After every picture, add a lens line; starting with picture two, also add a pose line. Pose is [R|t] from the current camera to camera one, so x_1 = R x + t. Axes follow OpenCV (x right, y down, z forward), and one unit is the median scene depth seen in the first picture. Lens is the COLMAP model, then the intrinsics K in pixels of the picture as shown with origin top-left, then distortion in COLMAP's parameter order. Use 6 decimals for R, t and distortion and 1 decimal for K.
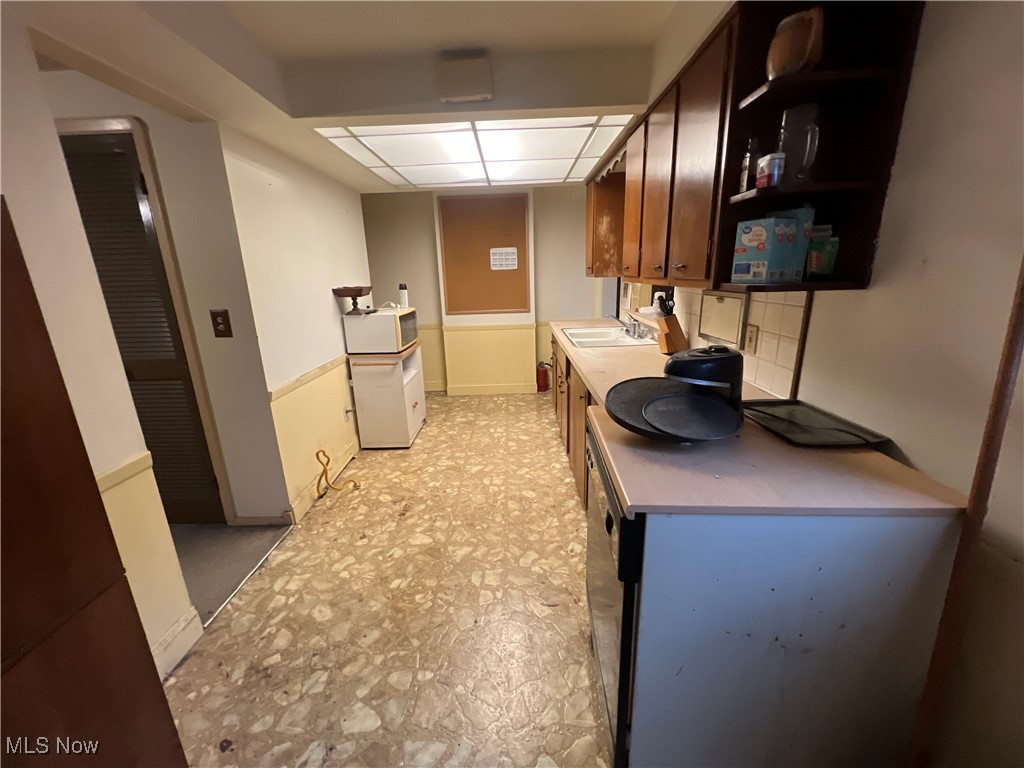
lens RADIAL K [[408.8, 0, 511.9], [0, 408.8, 382.6], [0, 0, 1]] dist [-0.003032, 0.000270]
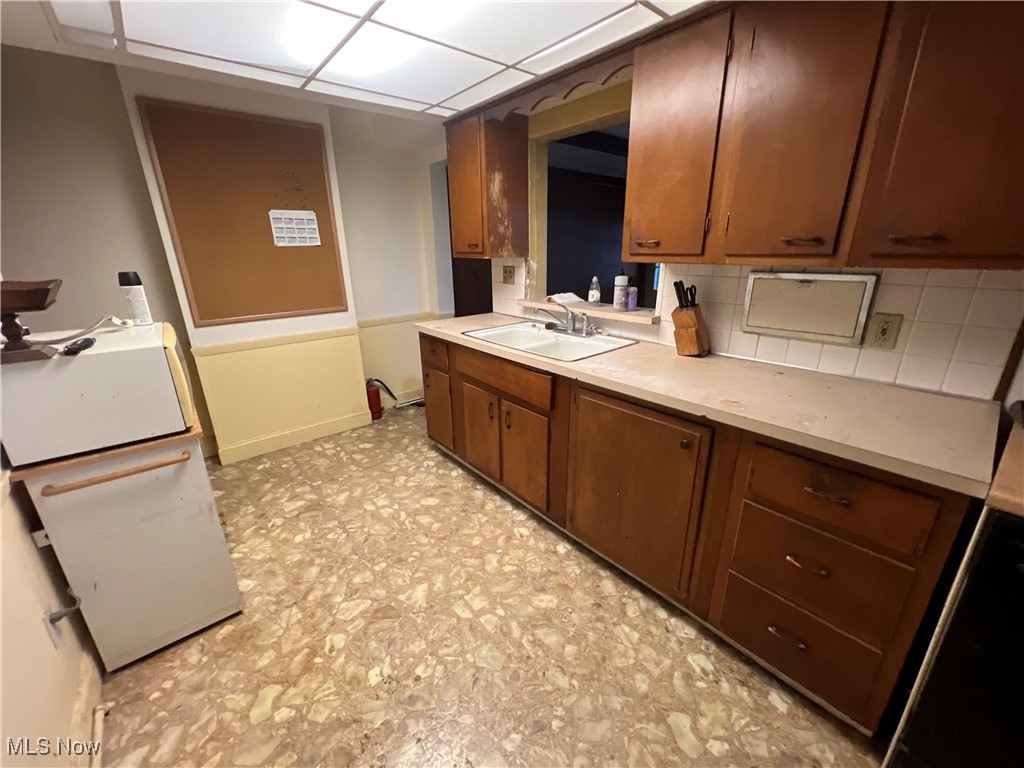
lens RADIAL K [[408.8, 0, 510.3], [0, 408.8, 382.8], [0, 0, 1]] dist [-0.003032, 0.000270]
pose [[0.763204, -0.186266, 0.618728, -0.261492], [0.162794, 0.982091, 0.094848, -0.103197], [-0.625314, 0.028337, 0.779859, 0.419827]]
